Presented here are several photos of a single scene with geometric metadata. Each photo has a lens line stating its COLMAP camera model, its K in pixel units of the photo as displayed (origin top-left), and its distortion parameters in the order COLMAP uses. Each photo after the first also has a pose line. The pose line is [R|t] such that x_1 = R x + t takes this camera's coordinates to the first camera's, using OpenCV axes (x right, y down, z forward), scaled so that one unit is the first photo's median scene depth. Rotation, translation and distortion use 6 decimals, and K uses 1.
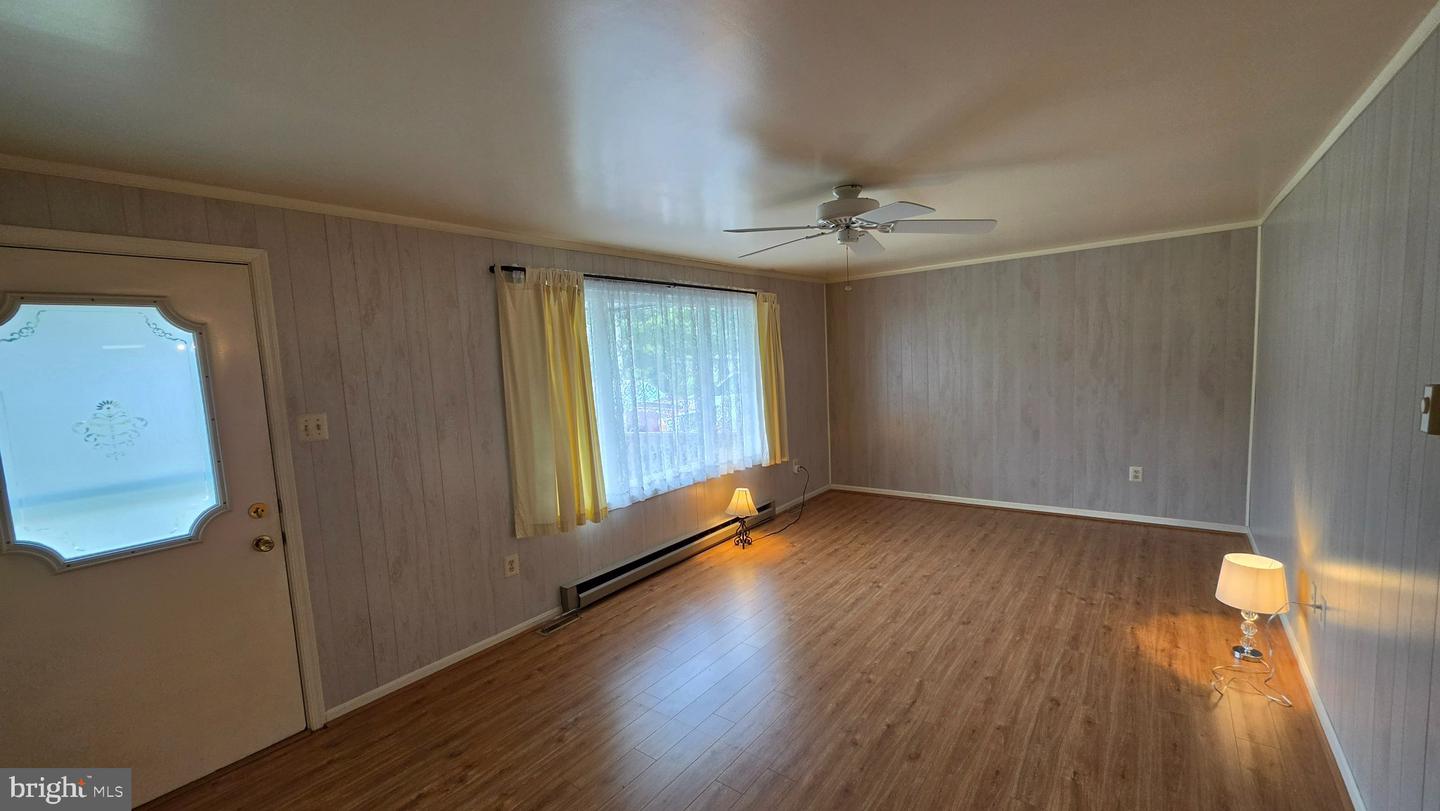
lens RADIAL K [[573.2, 0, 706.7], [0, 573.2, 417.0], [0, 0, 1]] dist [-0.002066, -0.000311]
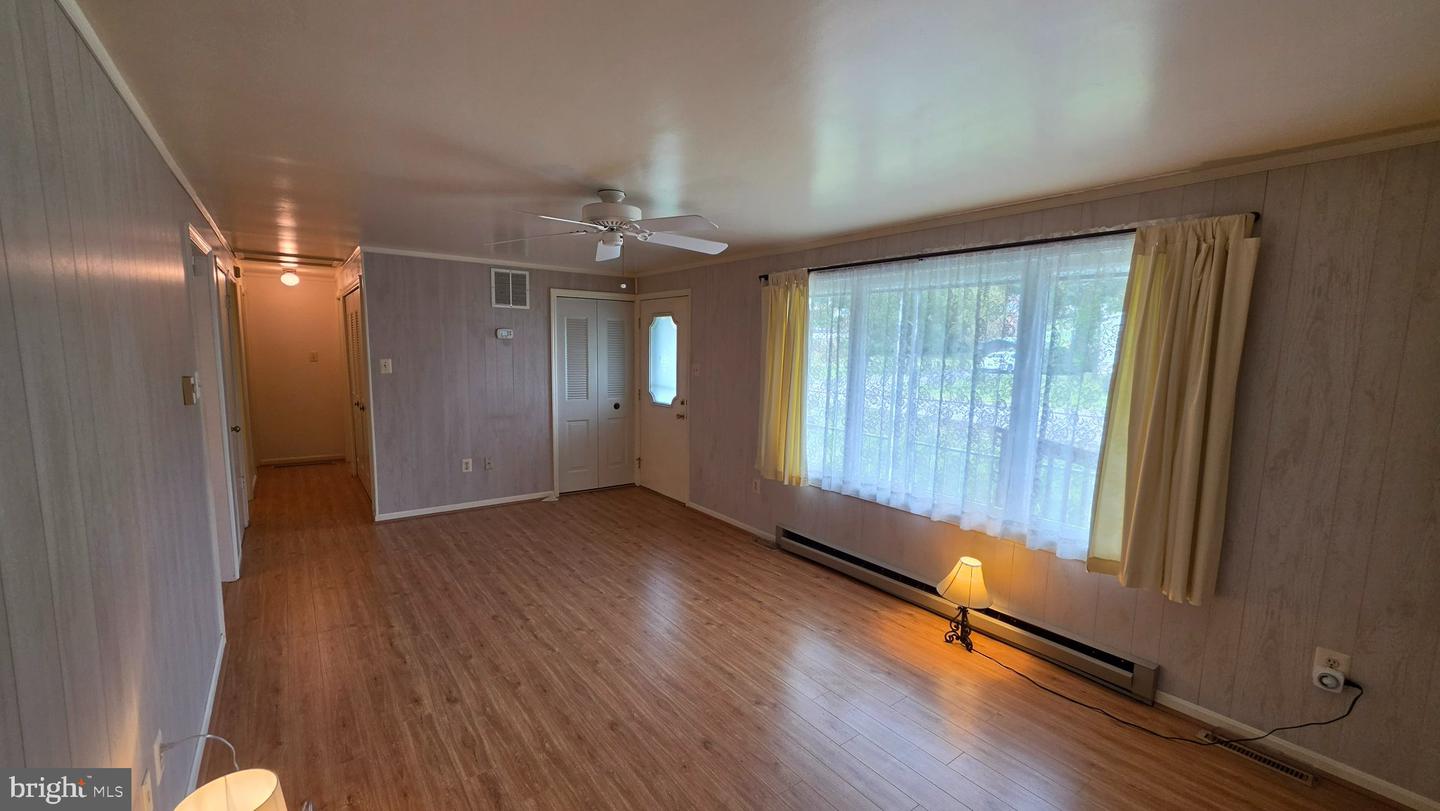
lens RADIAL K [[573.2, 0, 706.7], [0, 573.2, 417.0], [0, 0, 1]] dist [-0.002066, -0.000311]
pose [[-0.265607, 0.168083, -0.949316, 1.271995], [-0.102478, 0.974184, 0.201158, -0.229365], [0.958620, 0.150712, -0.241525, 1.486946]]
